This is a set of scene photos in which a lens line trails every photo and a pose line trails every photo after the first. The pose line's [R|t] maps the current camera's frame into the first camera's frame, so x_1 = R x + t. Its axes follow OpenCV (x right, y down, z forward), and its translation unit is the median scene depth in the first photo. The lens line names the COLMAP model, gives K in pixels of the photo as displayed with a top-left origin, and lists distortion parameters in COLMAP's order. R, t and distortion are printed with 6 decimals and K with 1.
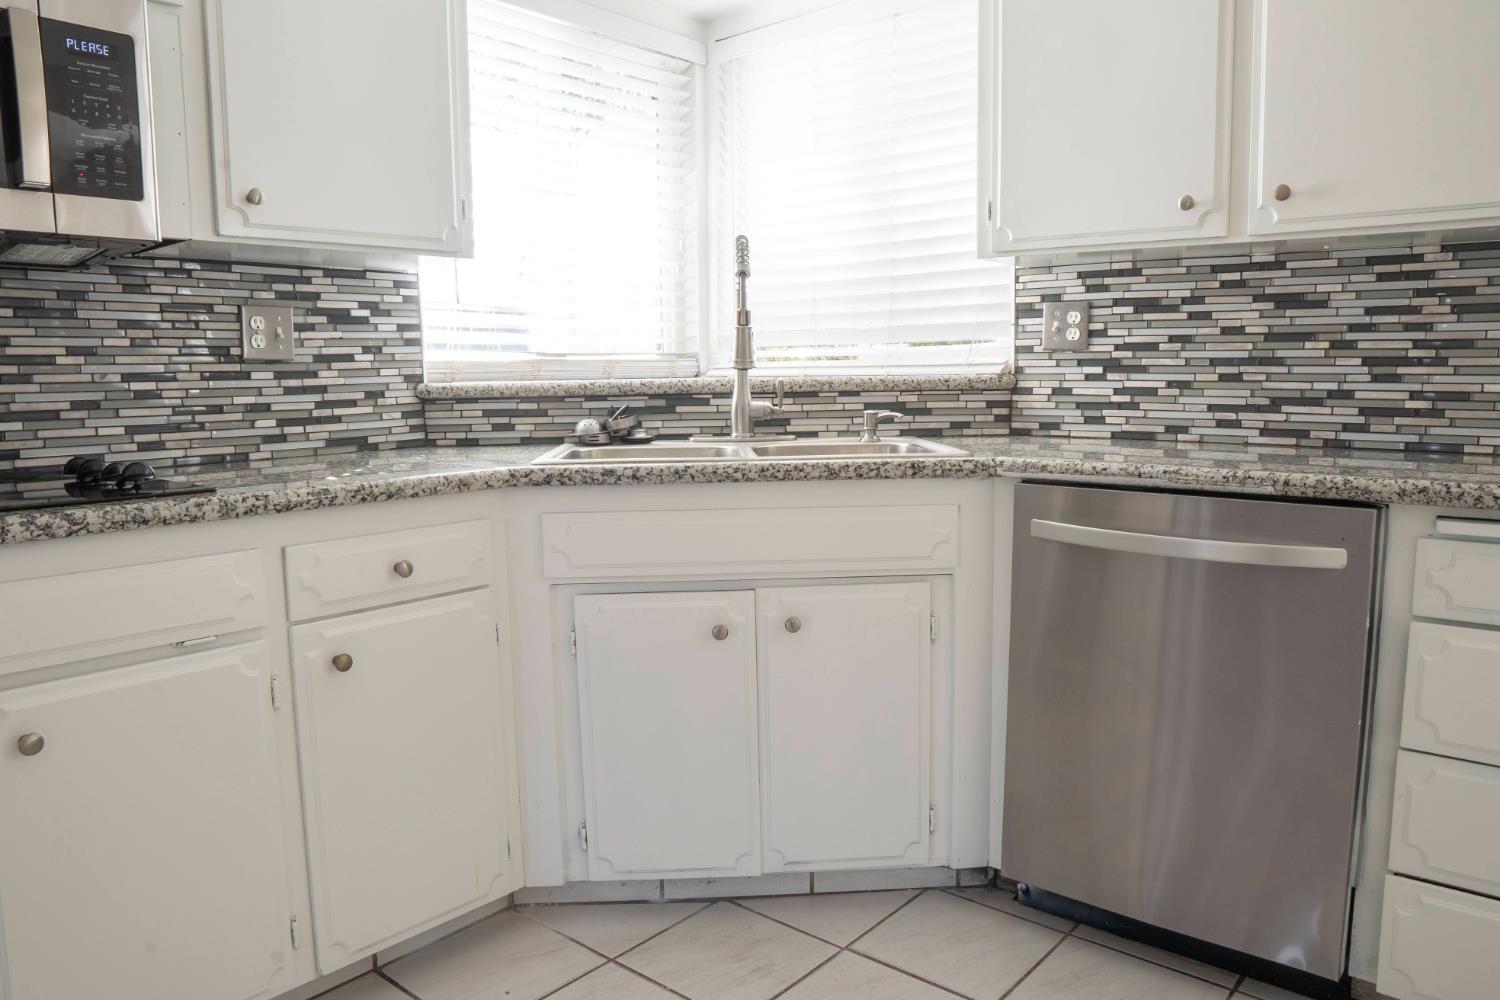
lens RADIAL K [[1061.6, 0, 756.0], [0, 1061.6, 496.6], [0, 0, 1]] dist [-0.109942, 0.075800]
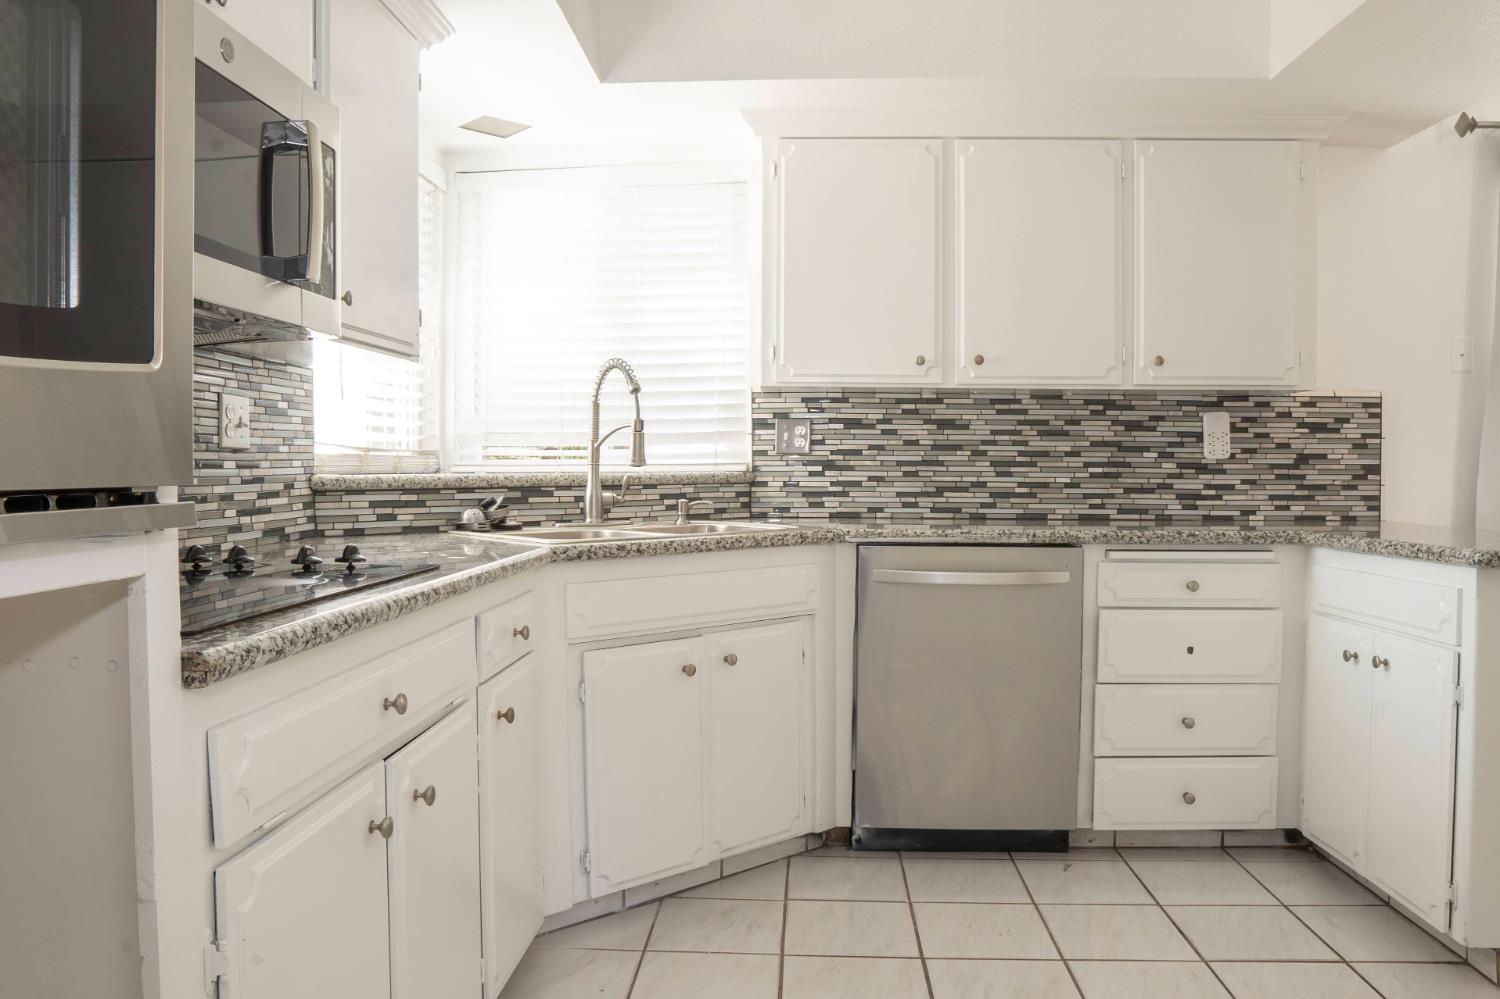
lens RADIAL K [[1061.6, 0, 754.0], [0, 1061.6, 501.3], [0, 0, 1]] dist [-0.109942, 0.075800]
pose [[0.797388, -0.008135, 0.603412, -0.648720], [0.062415, 0.995658, -0.069056, 0.015794], [-0.600231, 0.092726, 0.794434, -0.069263]]
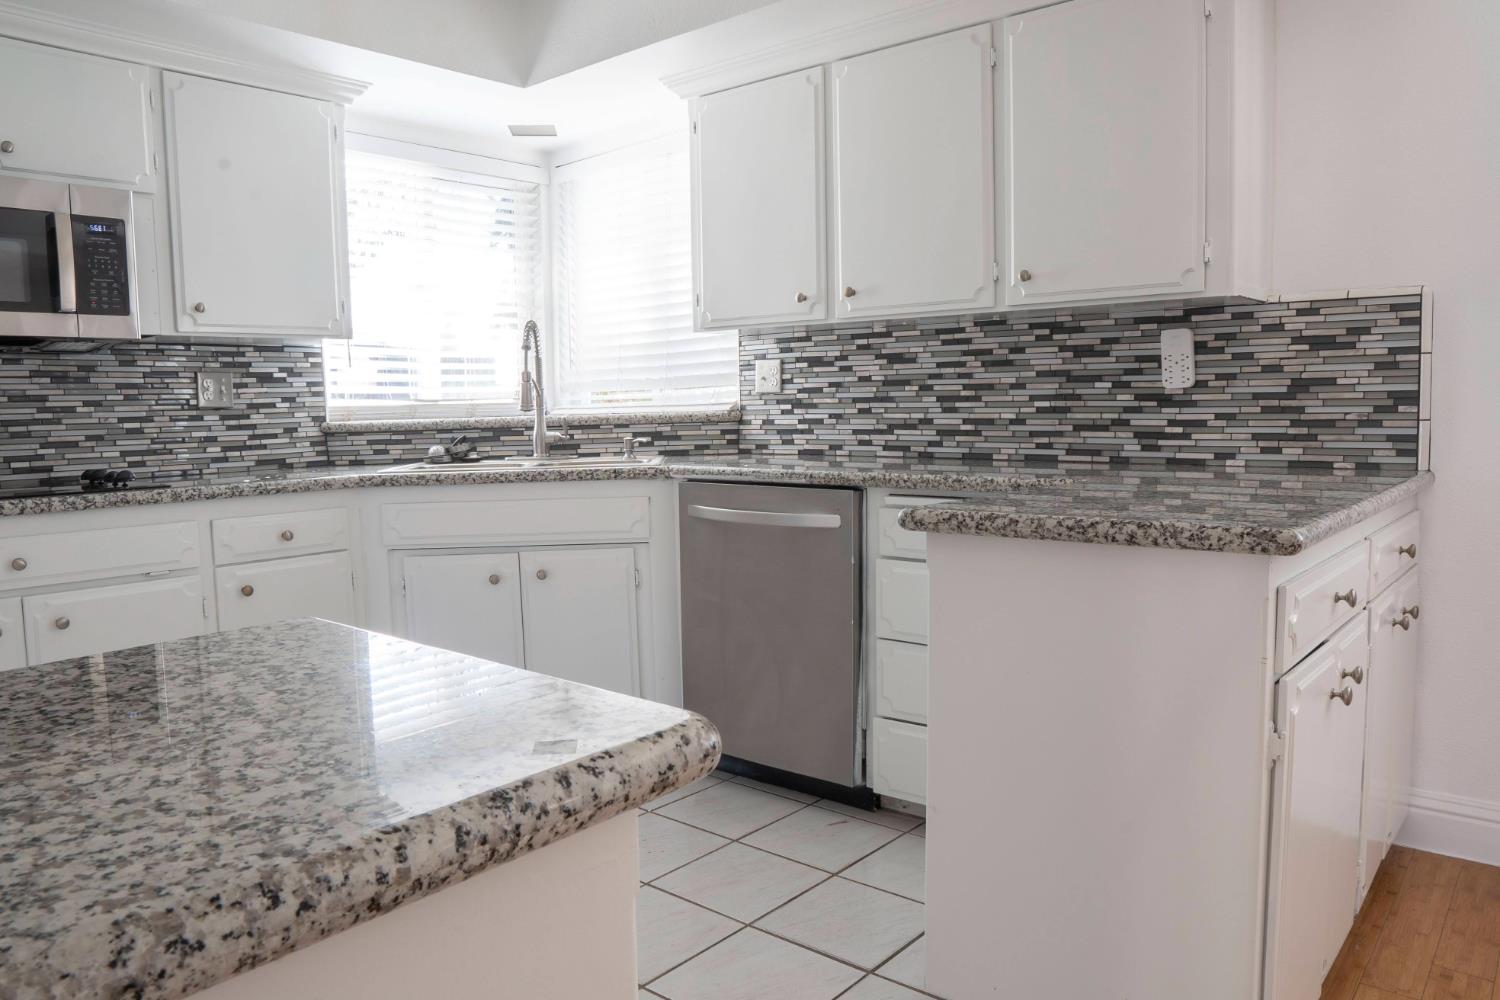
lens RADIAL K [[1061.6, 0, 756.5], [0, 1061.6, 497.0], [0, 0, 1]] dist [-0.109942, 0.075800]
pose [[0.999940, -0.009366, -0.005615, 0.316980], [0.009185, 0.999463, -0.031470, 0.051807], [0.005907, 0.031416, 0.999489, -0.485268]]
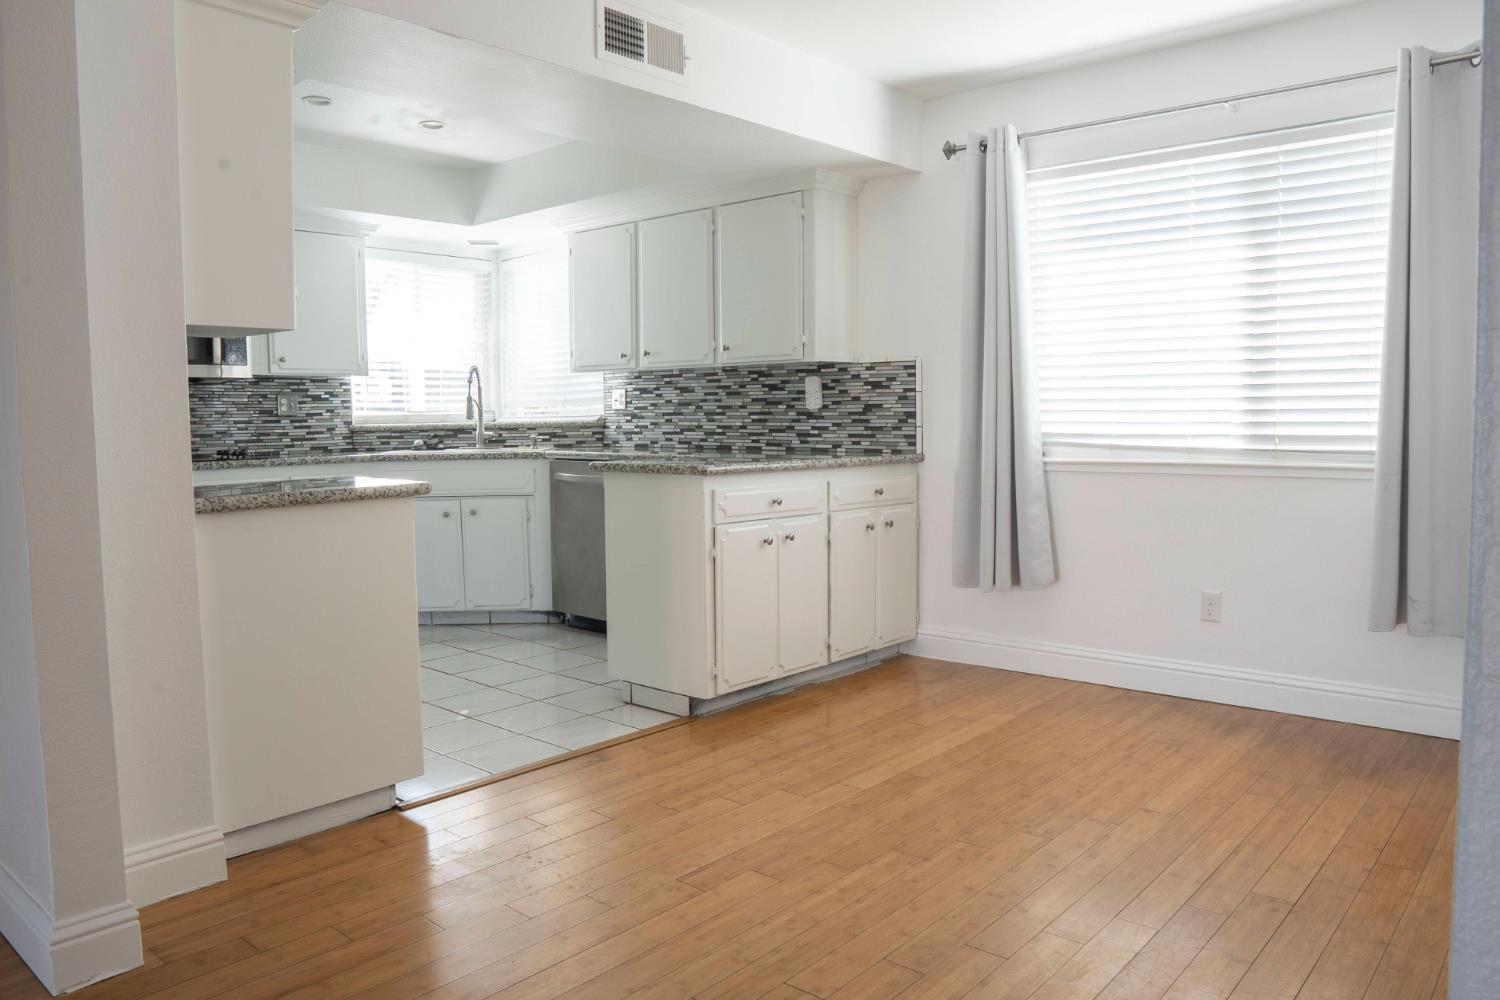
lens RADIAL K [[1061.6, 0, 758.5], [0, 1061.6, 496.1], [0, 0, 1]] dist [-0.109942, 0.075800]
pose [[0.999734, 0.000927, -0.023028, 0.734998], [-0.001876, 0.999149, -0.041215, 0.167127], [0.022970, 0.041248, 0.998885, -1.497811]]
